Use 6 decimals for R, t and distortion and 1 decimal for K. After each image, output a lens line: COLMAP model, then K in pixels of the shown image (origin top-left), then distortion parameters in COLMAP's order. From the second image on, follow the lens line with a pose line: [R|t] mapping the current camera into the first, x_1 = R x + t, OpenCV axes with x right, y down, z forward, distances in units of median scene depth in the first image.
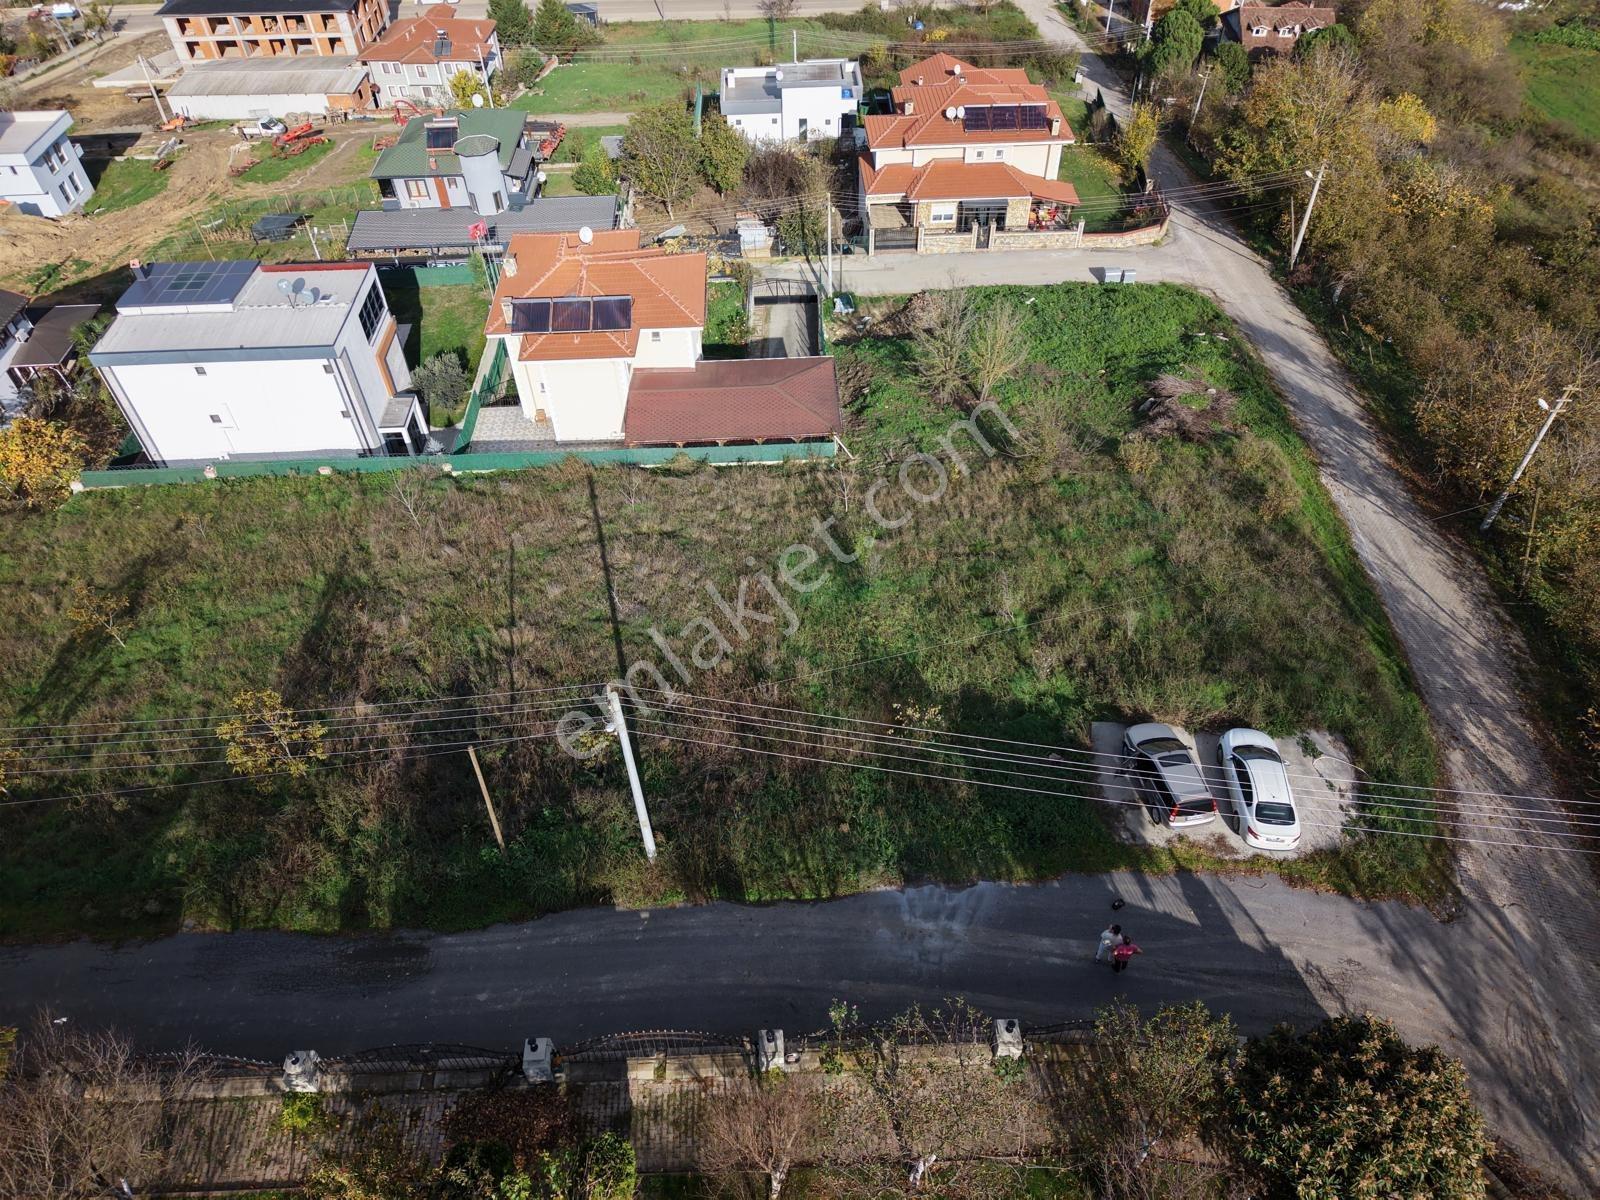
lens RADIAL K [[1065.9, 0, 798.3], [0, 1065.9, 593.2], [0, 0, 1]] dist [0.020643, -0.016193]
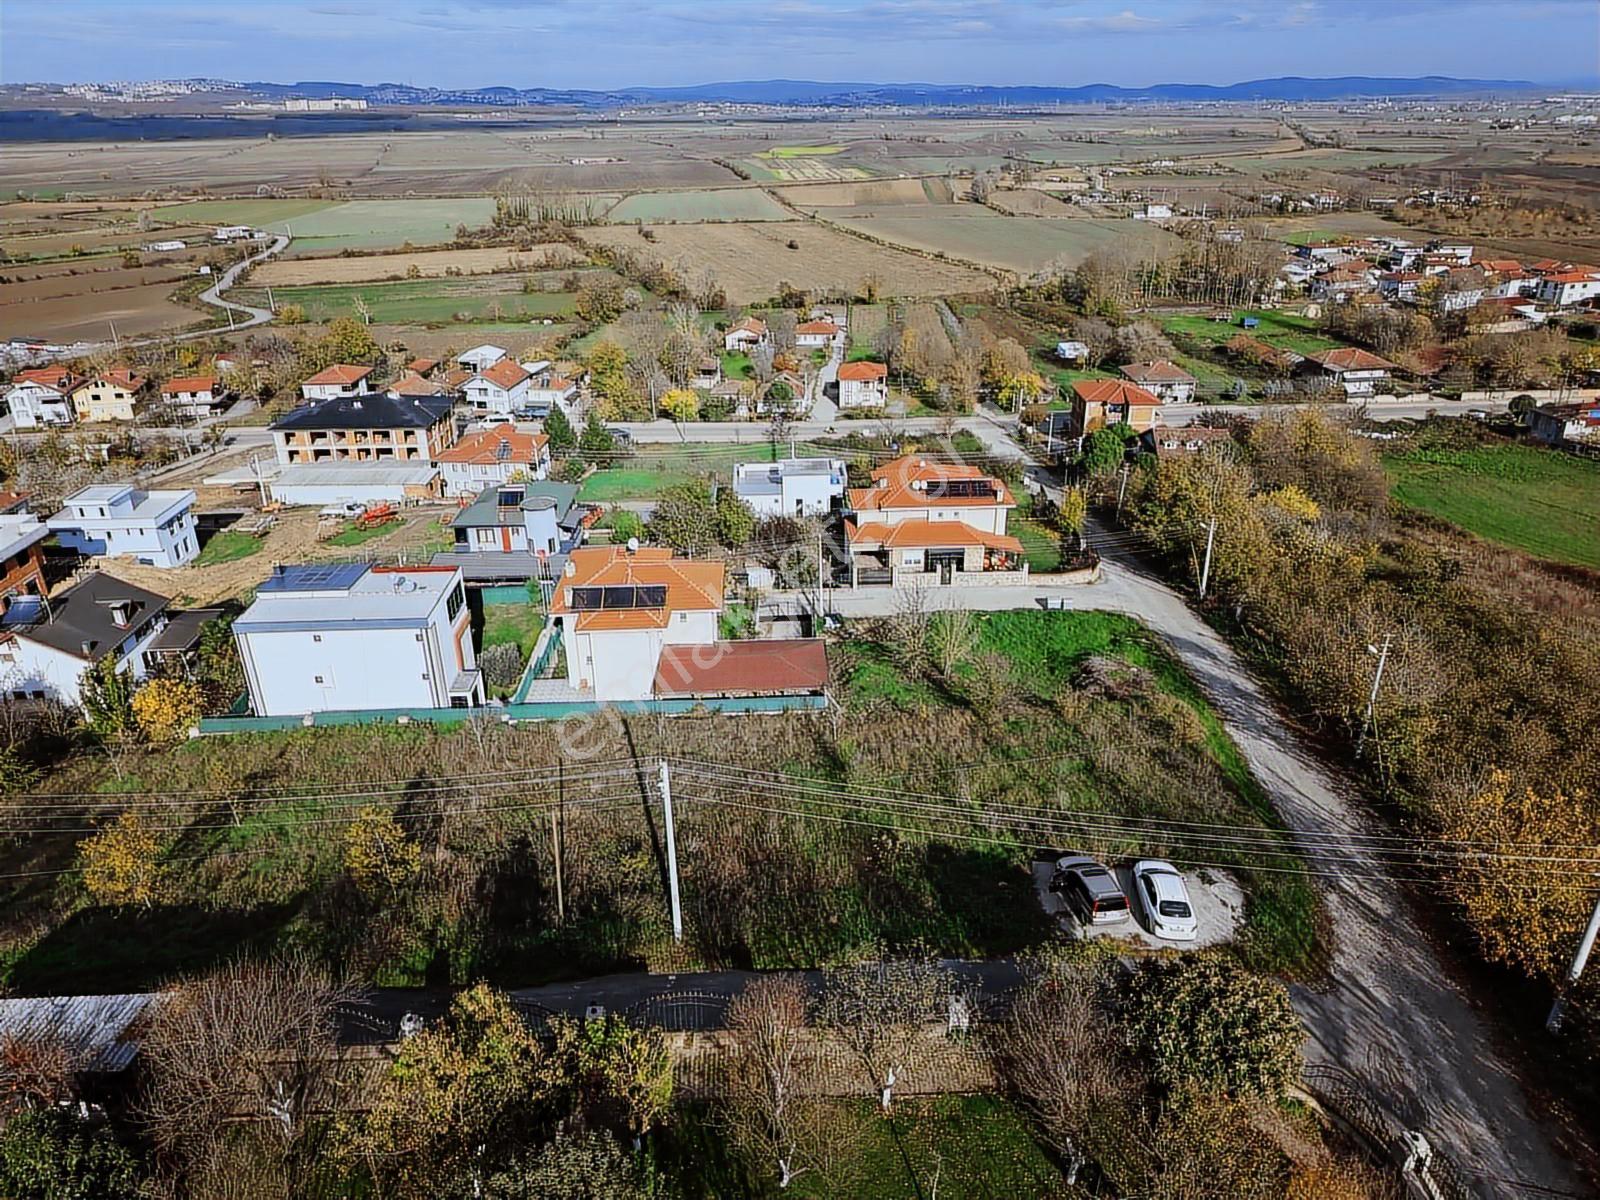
lens RADIAL K [[1065.9, 0, 798.3], [0, 1065.9, 593.2], [0, 0, 1]] dist [0.020643, -0.016193]
pose [[0.999963, 0.006906, 0.005105, -0.003335], [-0.004573, 0.931330, -0.364148, 0.173605], [-0.007269, 0.364111, 0.931327, -0.164239]]
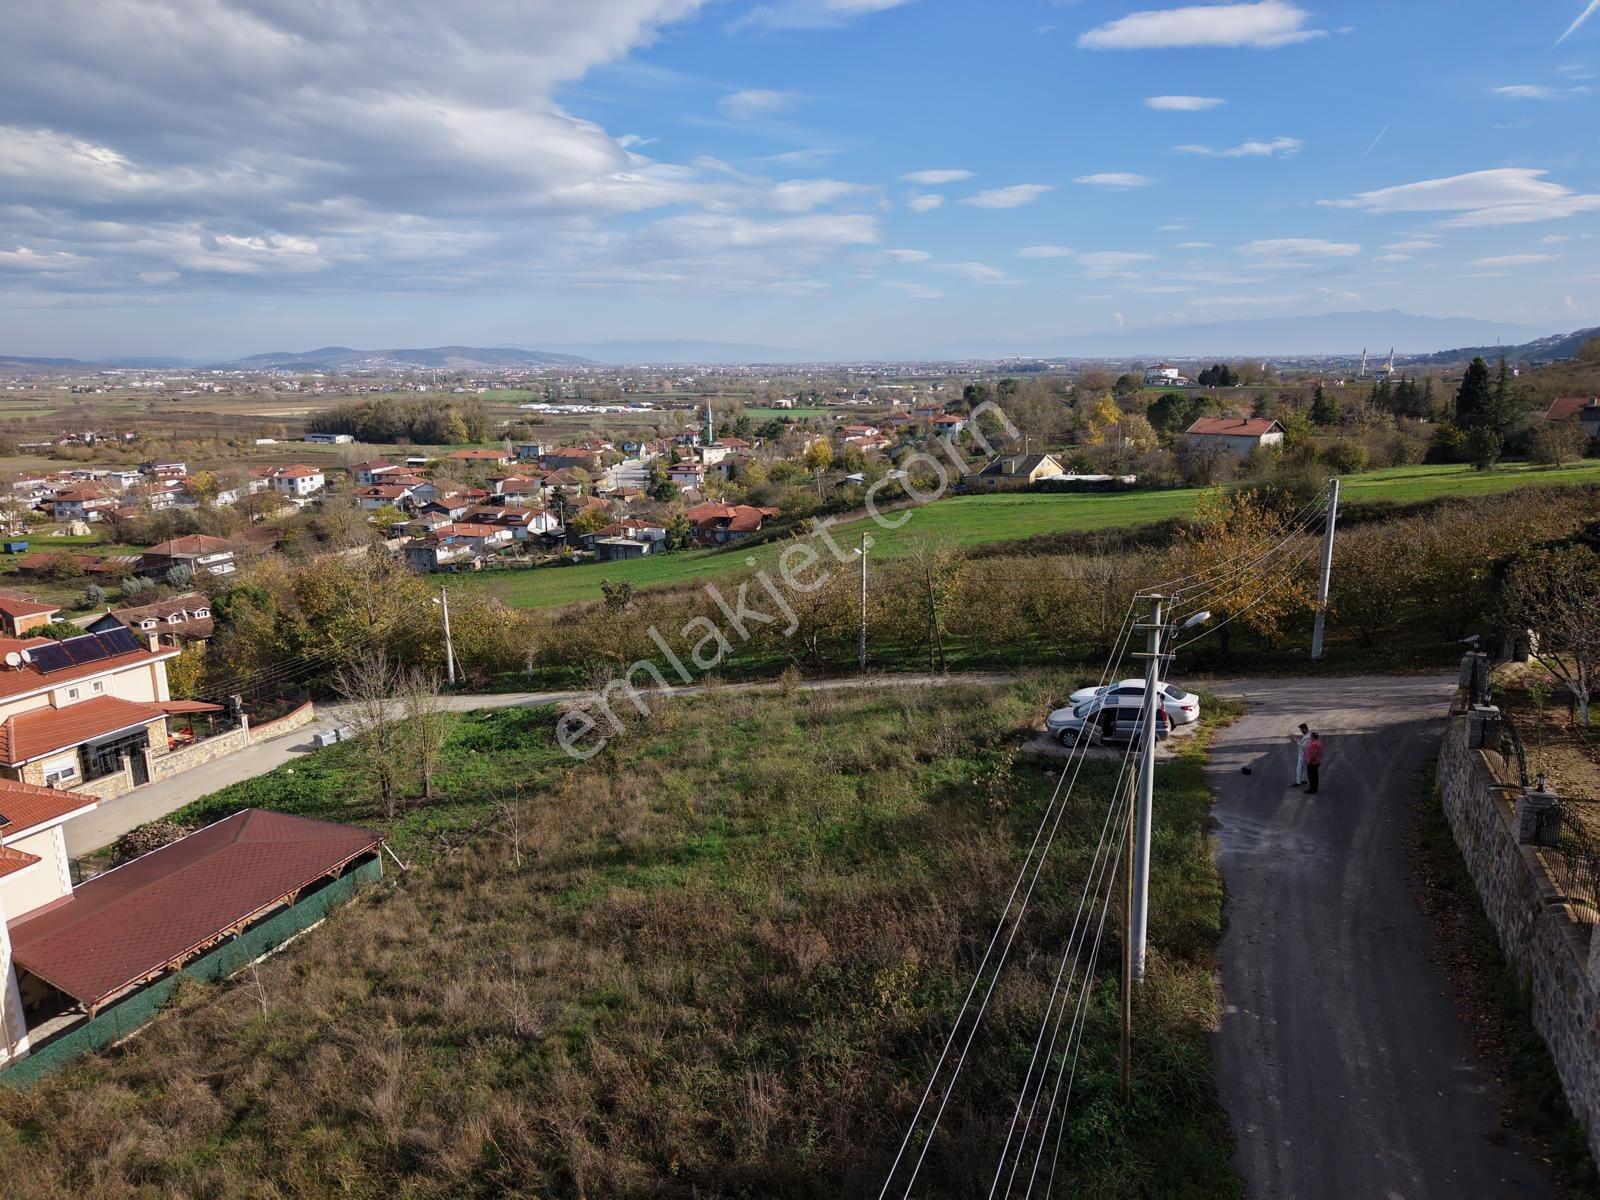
lens RADIAL K [[1065.9, 0, 798.3], [0, 1065.9, 593.2], [0, 0, 1]] dist [0.020643, -0.016193]
pose [[0.418829, -0.178886, 0.890271, -0.414233], [0.656597, 0.736895, -0.160830, 0.023277], [-0.627266, 0.651909, 0.426089, 0.375923]]
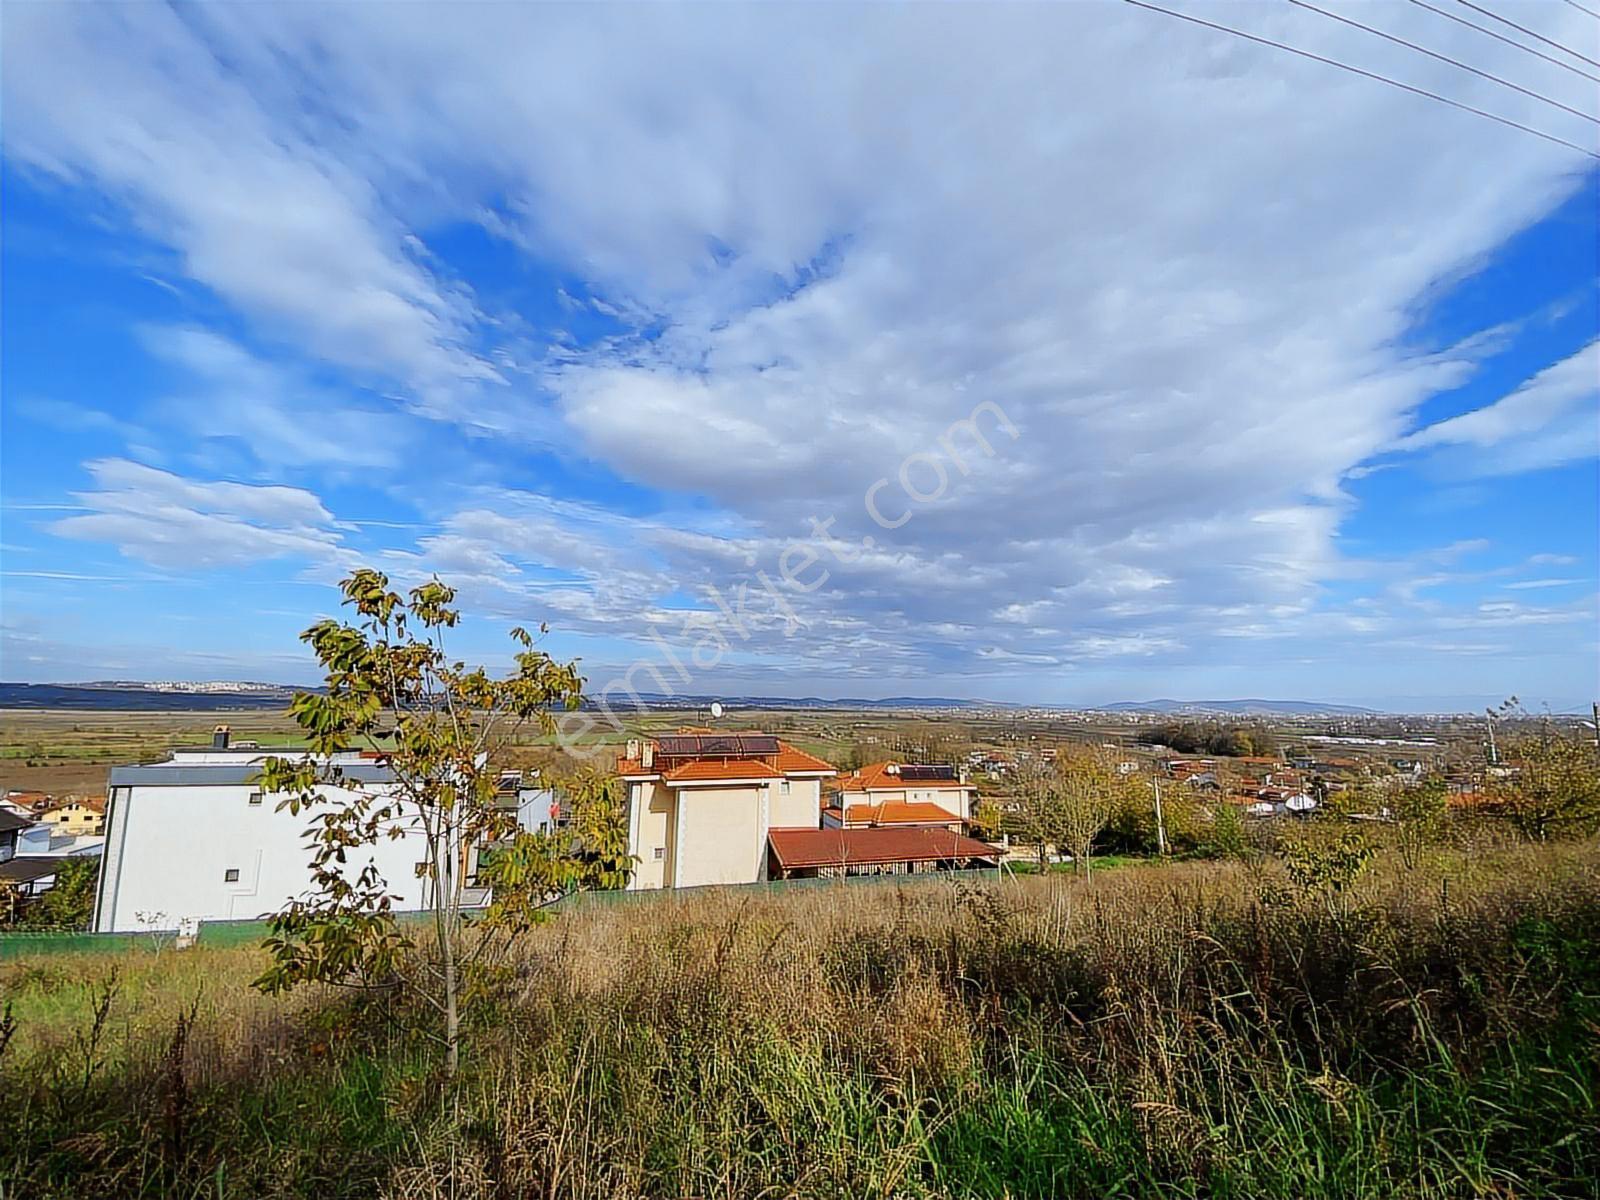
lens RADIAL K [[638.1, 0, 795.8], [0, 638.1, 585.7], [0, 0, 1]] dist [0.025582, -0.022584]
pose [[0.973883, 0.074422, 0.214509, -0.250981], [0.138400, 0.554374, -0.820679, 0.137848], [-0.179994, 0.828933, 0.529596, 0.493043]]
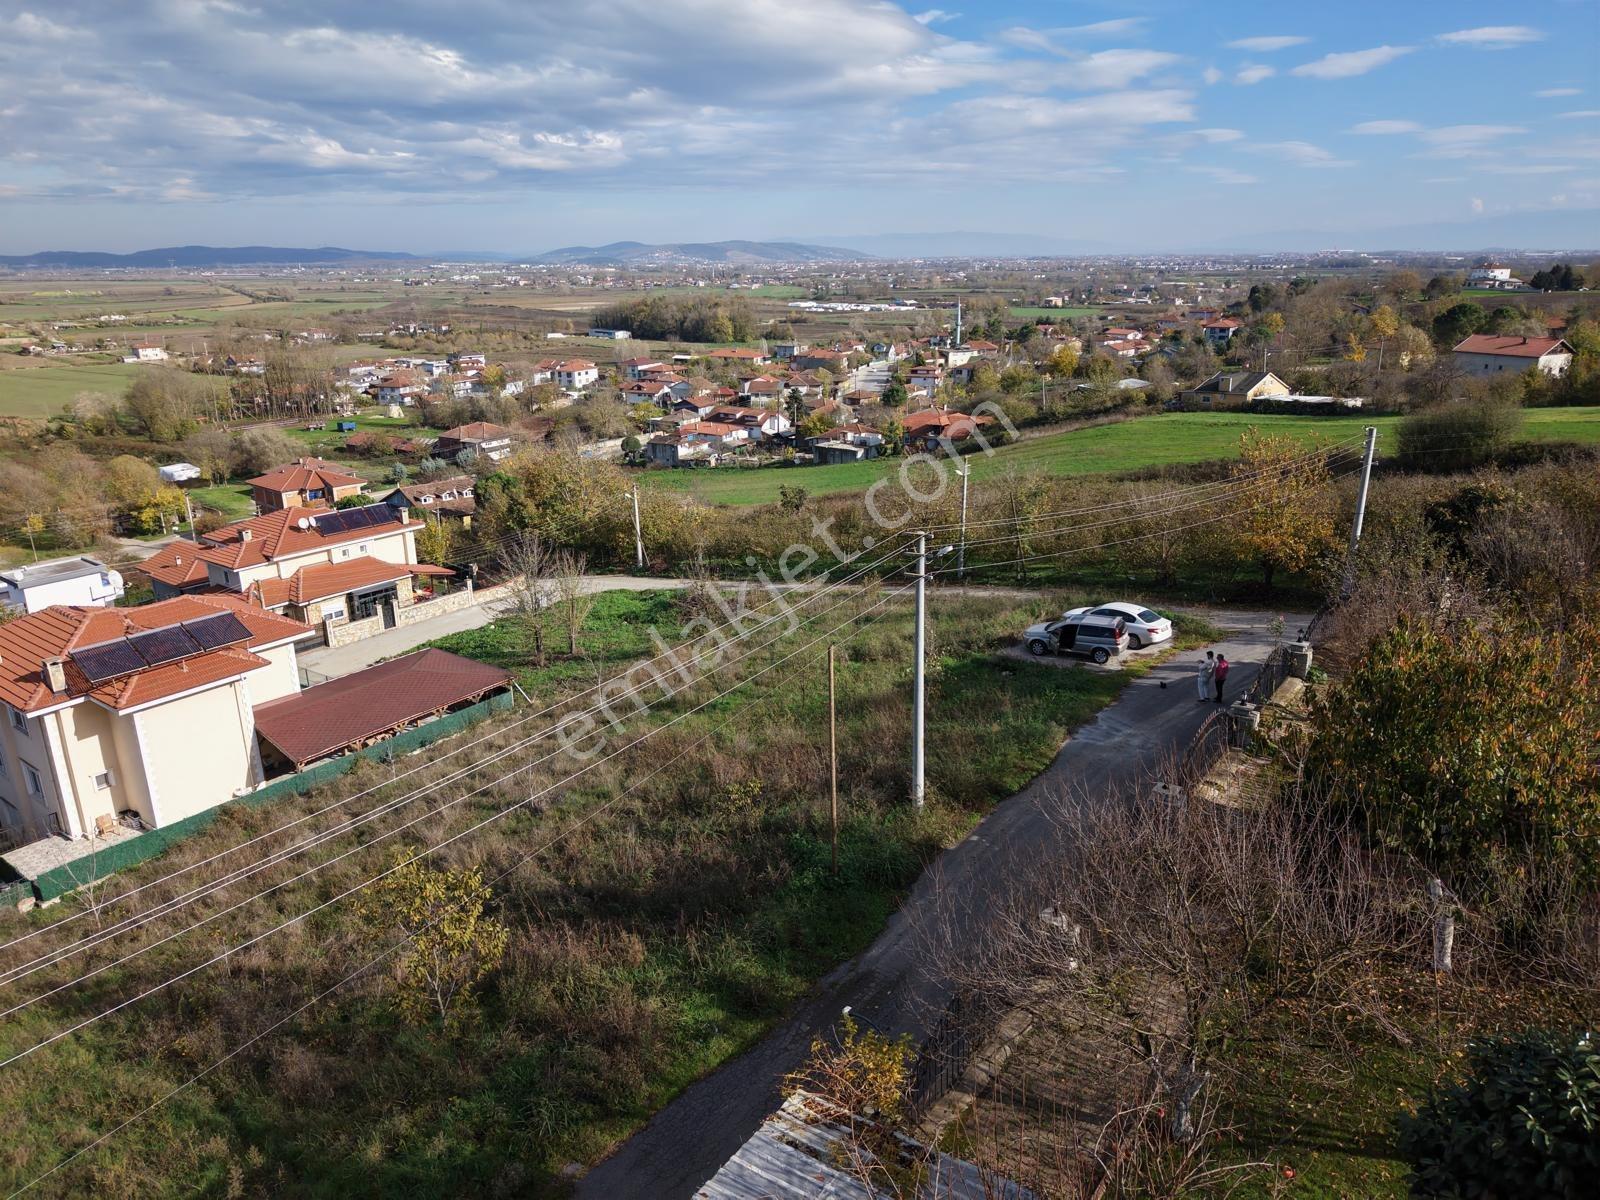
lens RADIAL K [[1065.9, 0, 798.3], [0, 1065.9, 593.2], [0, 0, 1]] dist [0.020643, -0.016193]
pose [[0.629947, -0.220040, 0.744815, -0.446662], [0.558100, 0.795175, -0.237110, 0.139640], [-0.540084, 0.565048, 0.623722, 0.212525]]
